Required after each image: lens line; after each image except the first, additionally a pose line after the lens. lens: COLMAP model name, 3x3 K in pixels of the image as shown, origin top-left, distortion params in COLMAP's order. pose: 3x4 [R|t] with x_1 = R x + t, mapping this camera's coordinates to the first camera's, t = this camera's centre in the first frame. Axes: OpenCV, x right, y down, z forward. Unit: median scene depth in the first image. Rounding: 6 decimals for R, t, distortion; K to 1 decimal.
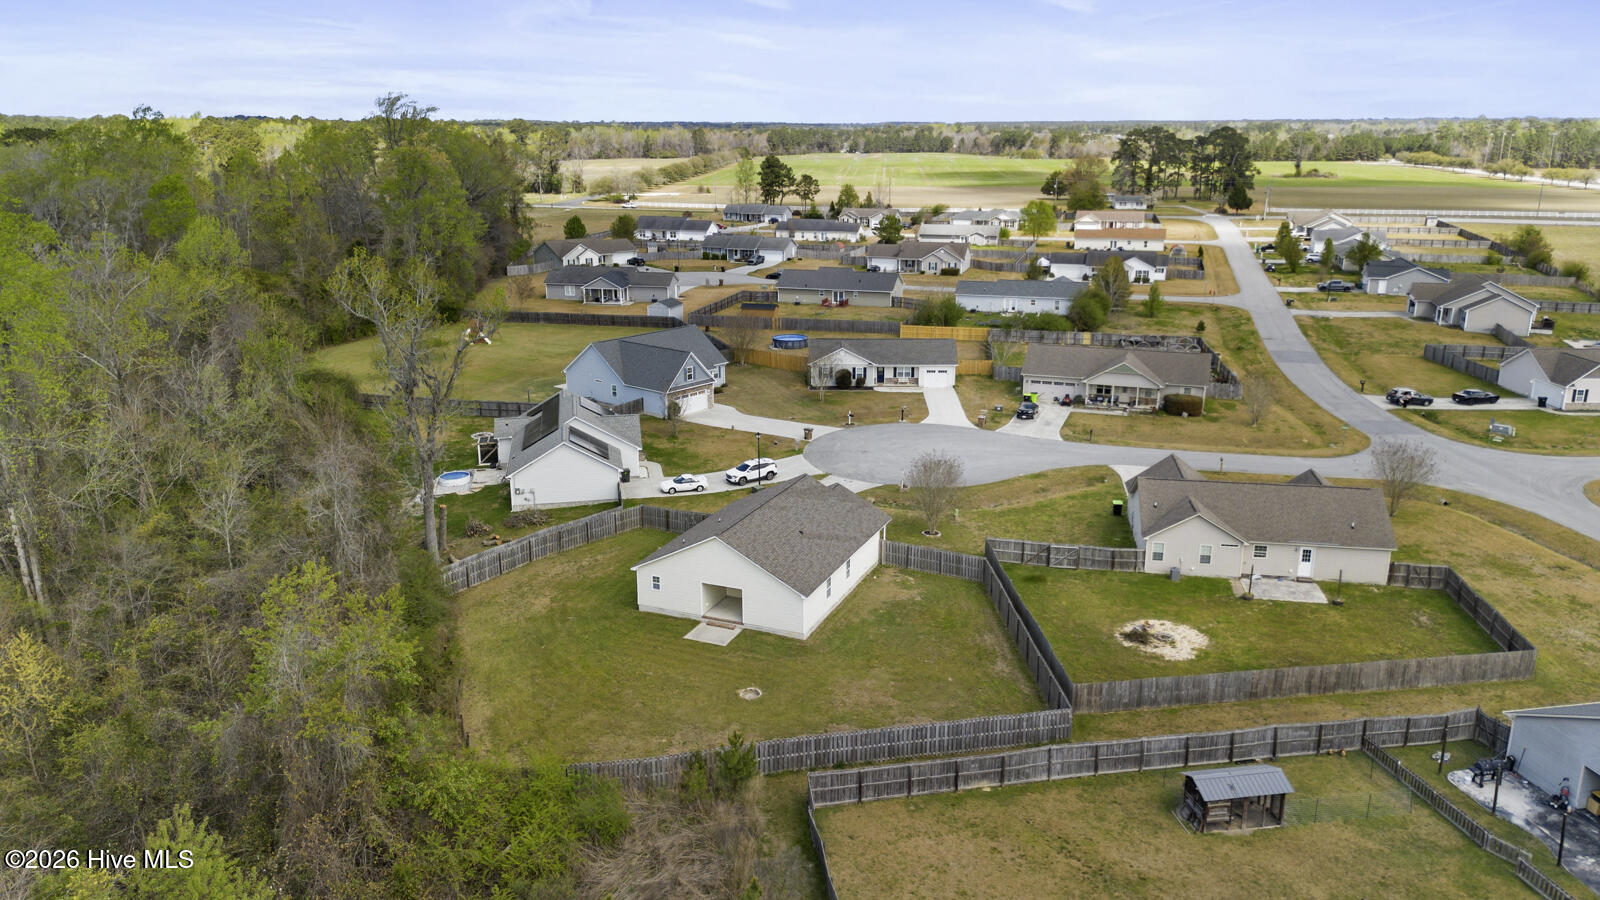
lens RADIAL K [[1117.5, 0, 800.0], [0, 1117.5, 450.0], [0, 0, 1]] dist [0.075789, -0.069454]
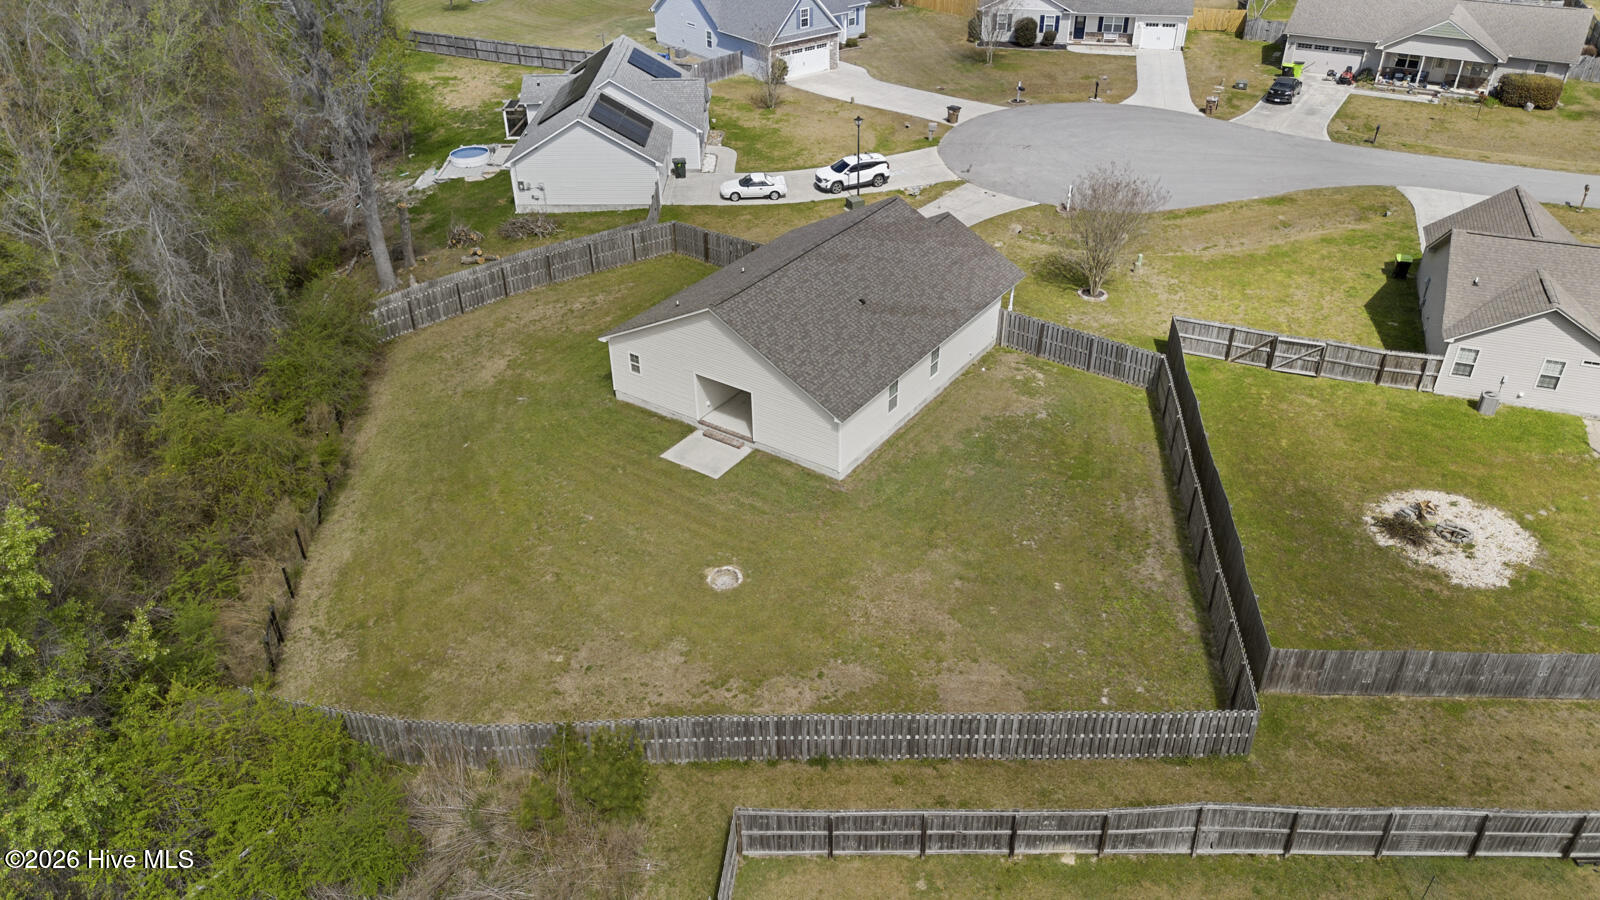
lens RADIAL K [[1117.5, 0, 800.0], [0, 1117.5, 450.0], [0, 0, 1]] dist [0.075789, -0.069454]
pose [[0.981486, 0.098753, -0.164113, 0.072372], [-0.045679, 0.952798, 0.300148, -0.031529], [0.186007, -0.287095, 0.939669, 0.346031]]
